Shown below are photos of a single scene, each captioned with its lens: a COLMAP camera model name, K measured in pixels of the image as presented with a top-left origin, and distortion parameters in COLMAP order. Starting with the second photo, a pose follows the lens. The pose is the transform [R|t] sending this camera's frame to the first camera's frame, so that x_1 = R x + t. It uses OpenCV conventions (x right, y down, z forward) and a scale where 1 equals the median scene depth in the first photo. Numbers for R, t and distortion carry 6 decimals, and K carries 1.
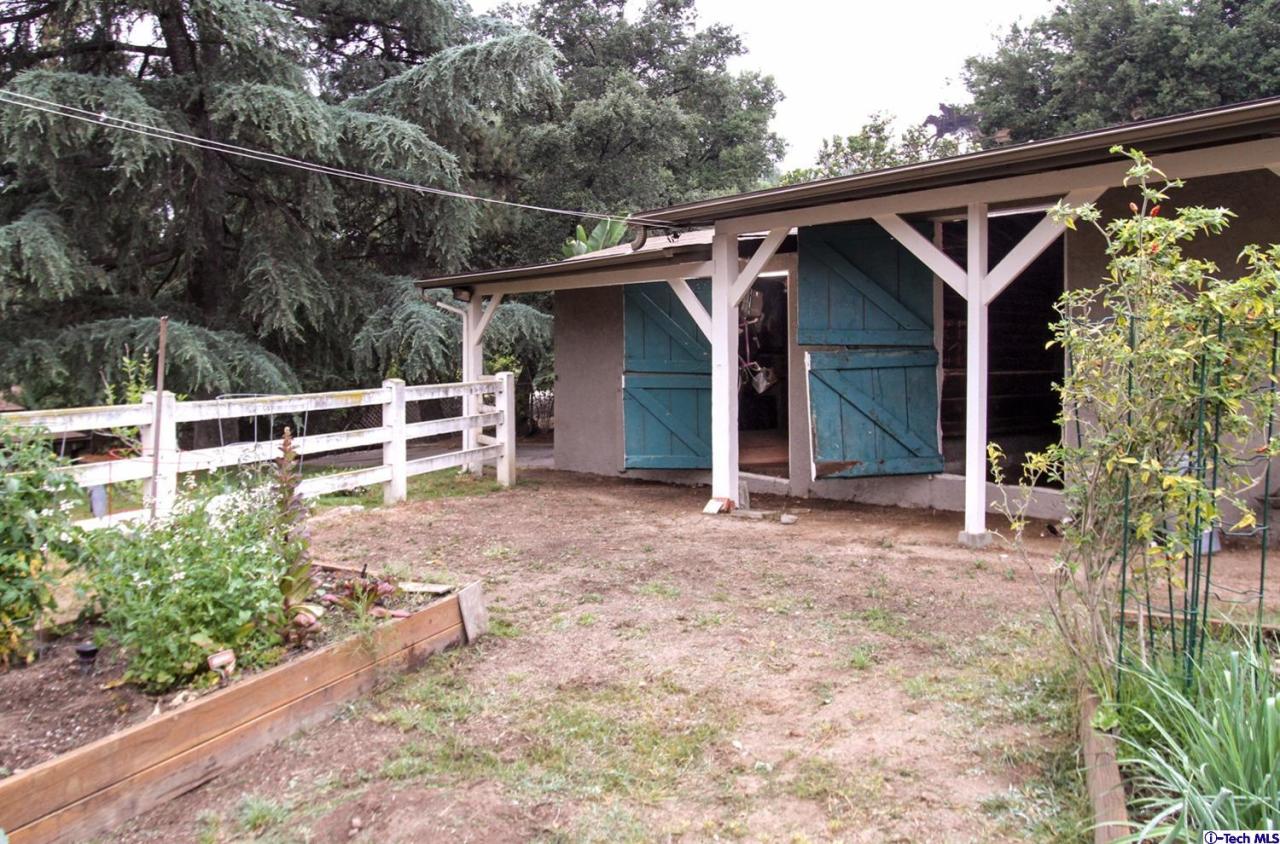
lens RADIAL K [[786.3, 0, 614.5], [0, 786.3, 360.3], [0, 0, 1]] dist [-0.008748, 0.001564]
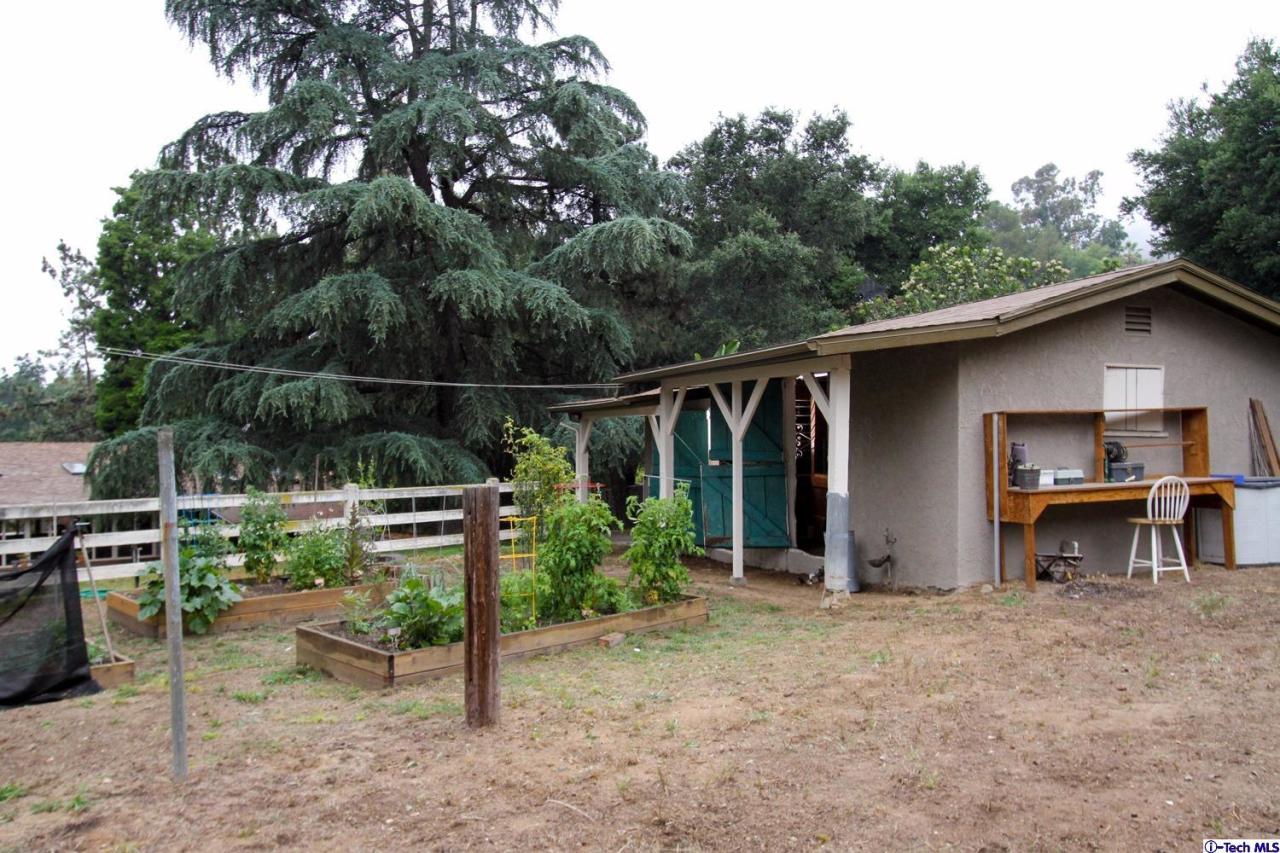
lens RADIAL K [[950.2, 0, 640.9], [0, 950.2, 429.7], [0, 0, 1]] dist [0.010306, 0.003011]
pose [[0.922894, -0.002542, -0.385046, 0.547736], [-0.005669, 0.999780, -0.020188, -0.026511], [0.385013, 0.020814, 0.922676, -0.496096]]
